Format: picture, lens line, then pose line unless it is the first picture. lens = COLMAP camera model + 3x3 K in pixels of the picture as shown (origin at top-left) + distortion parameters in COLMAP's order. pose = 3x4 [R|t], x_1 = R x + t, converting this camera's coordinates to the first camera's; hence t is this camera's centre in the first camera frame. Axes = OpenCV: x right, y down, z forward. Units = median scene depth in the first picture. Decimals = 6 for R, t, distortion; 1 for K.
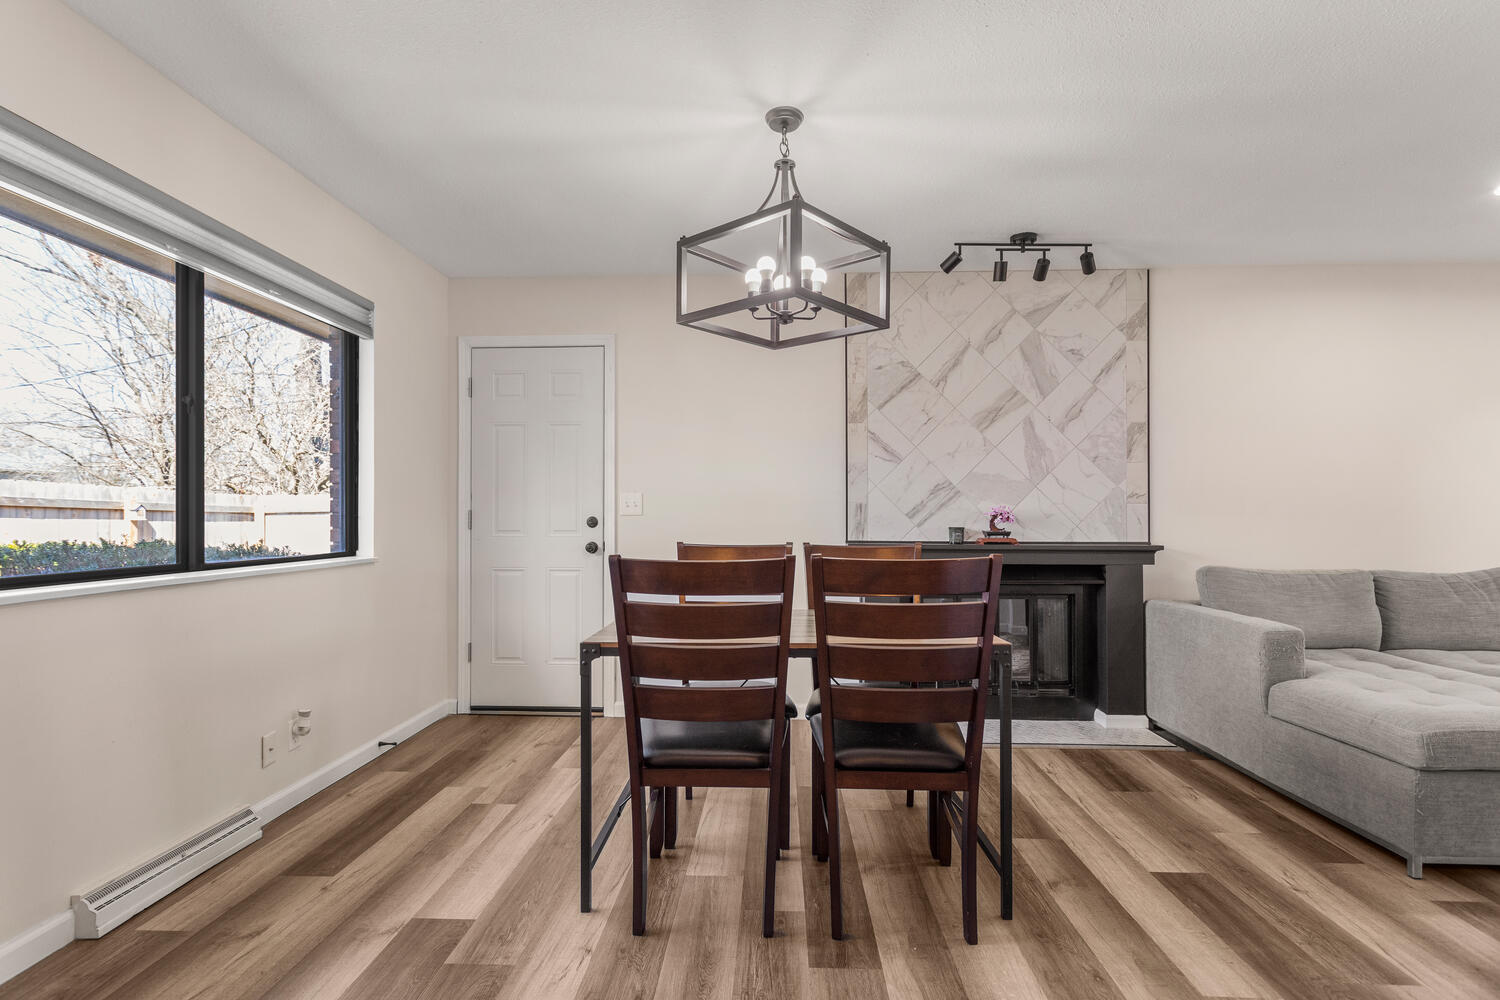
lens RADIAL K [[727.8, 0, 749.5], [0, 727.8, 507.1], [0, 0, 1]] dist [0.010544, 0.000302]
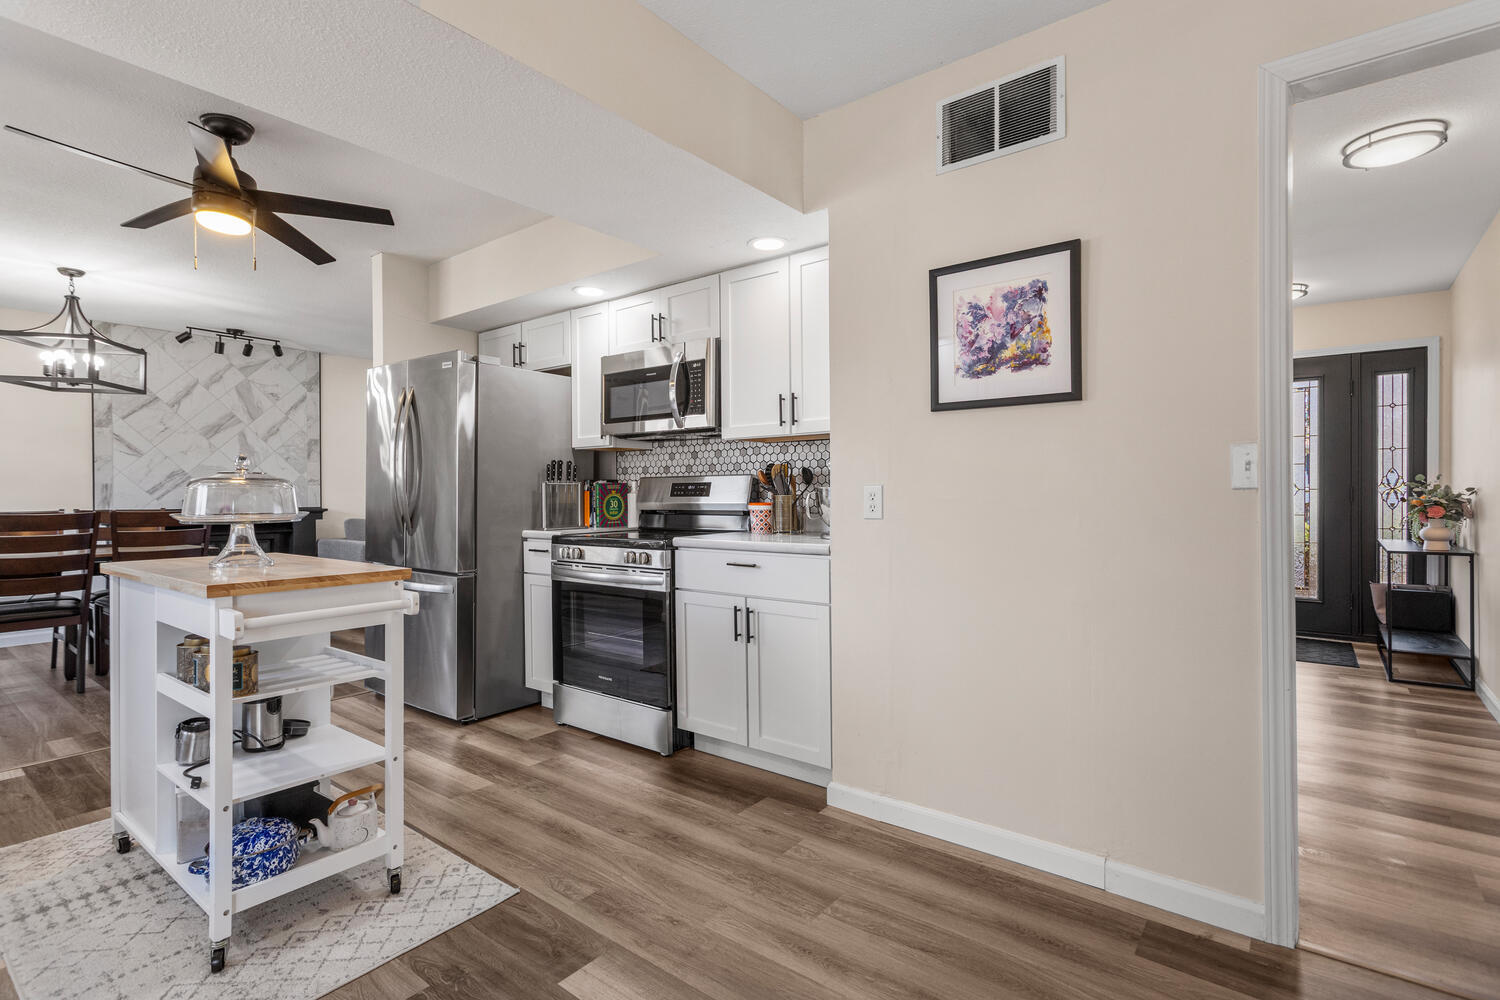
lens RADIAL K [[727.8, 0, 749.0], [0, 727.8, 497.8], [0, 0, 1]] dist [0.010544, 0.000302]
pose [[0.593756, -0.007790, 0.804607, -0.261879], [-0.009199, 0.999822, 0.016468, -0.012966], [-0.804592, -0.017180, 0.593579, -0.886426]]
